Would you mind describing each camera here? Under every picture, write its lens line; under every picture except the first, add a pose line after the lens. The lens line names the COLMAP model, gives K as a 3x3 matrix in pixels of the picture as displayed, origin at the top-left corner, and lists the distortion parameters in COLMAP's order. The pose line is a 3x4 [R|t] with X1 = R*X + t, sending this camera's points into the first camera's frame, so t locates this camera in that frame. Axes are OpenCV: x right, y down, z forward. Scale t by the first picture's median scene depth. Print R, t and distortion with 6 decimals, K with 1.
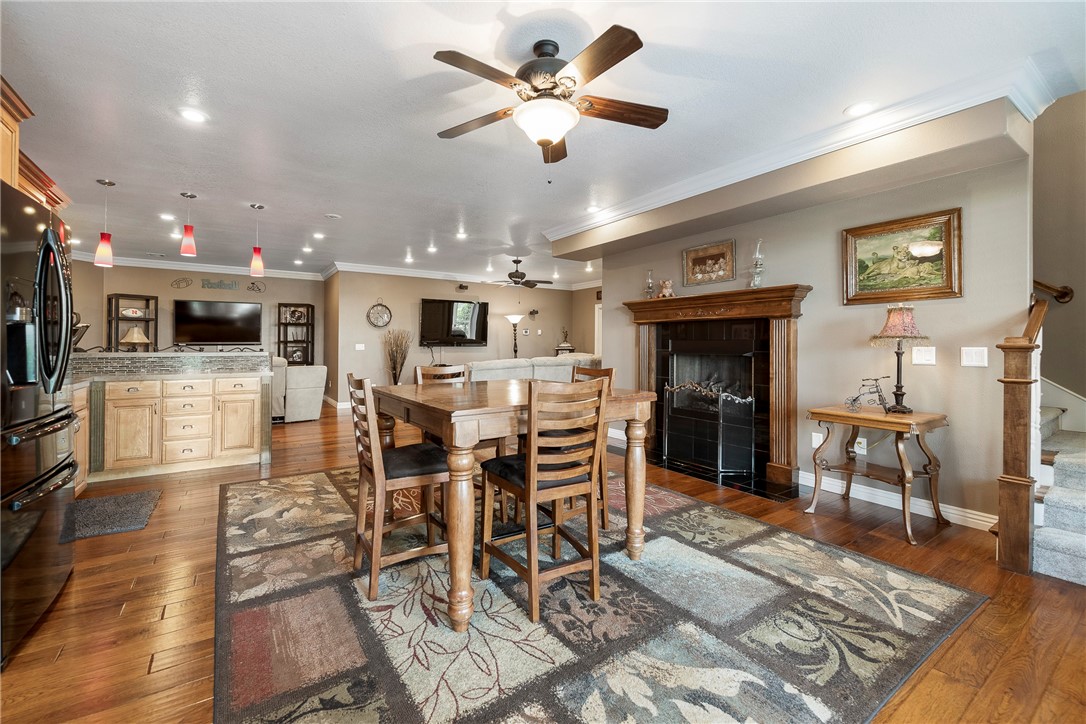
lens RADIAL K [[432.9, 0, 542.7], [0, 432.9, 350.4], [0, 0, 1]] dist [0.001150, 0.000021]
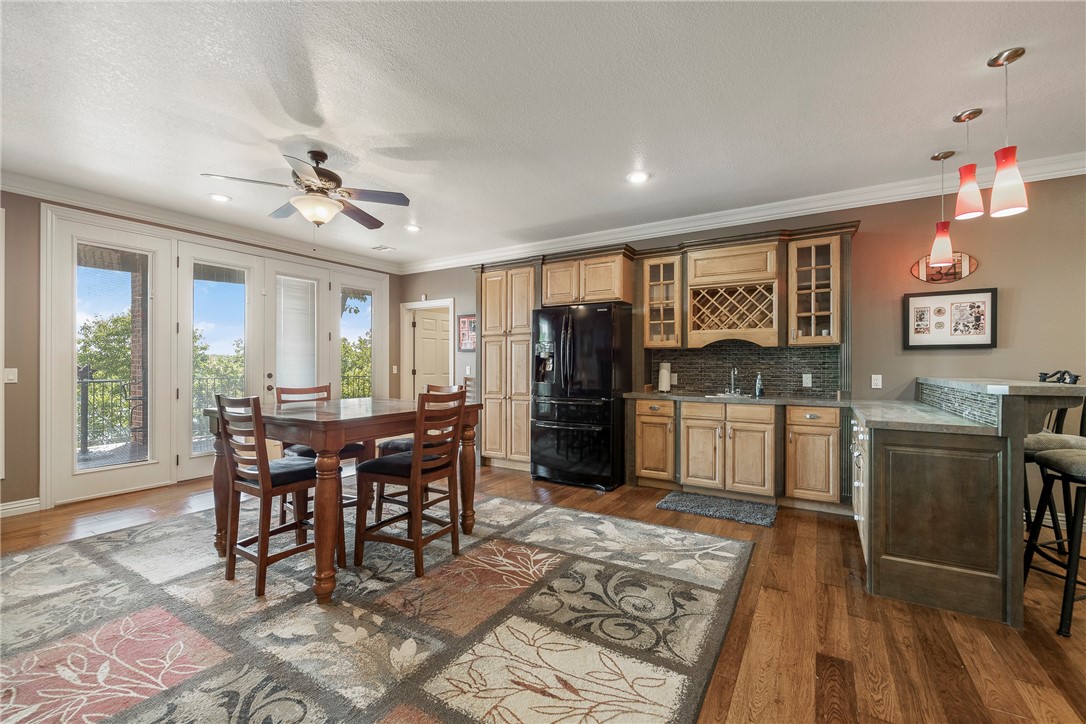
lens RADIAL K [[453.7, 0, 550.2], [0, 453.7, 361.6], [0, 0, 1]] dist [-0.000024, -0.000159]
pose [[-0.917519, -0.006634, -0.397637, -0.076653], [-0.008965, 0.999952, 0.004003, -0.031365], [0.397592, 0.007237, -0.917534, 2.032193]]
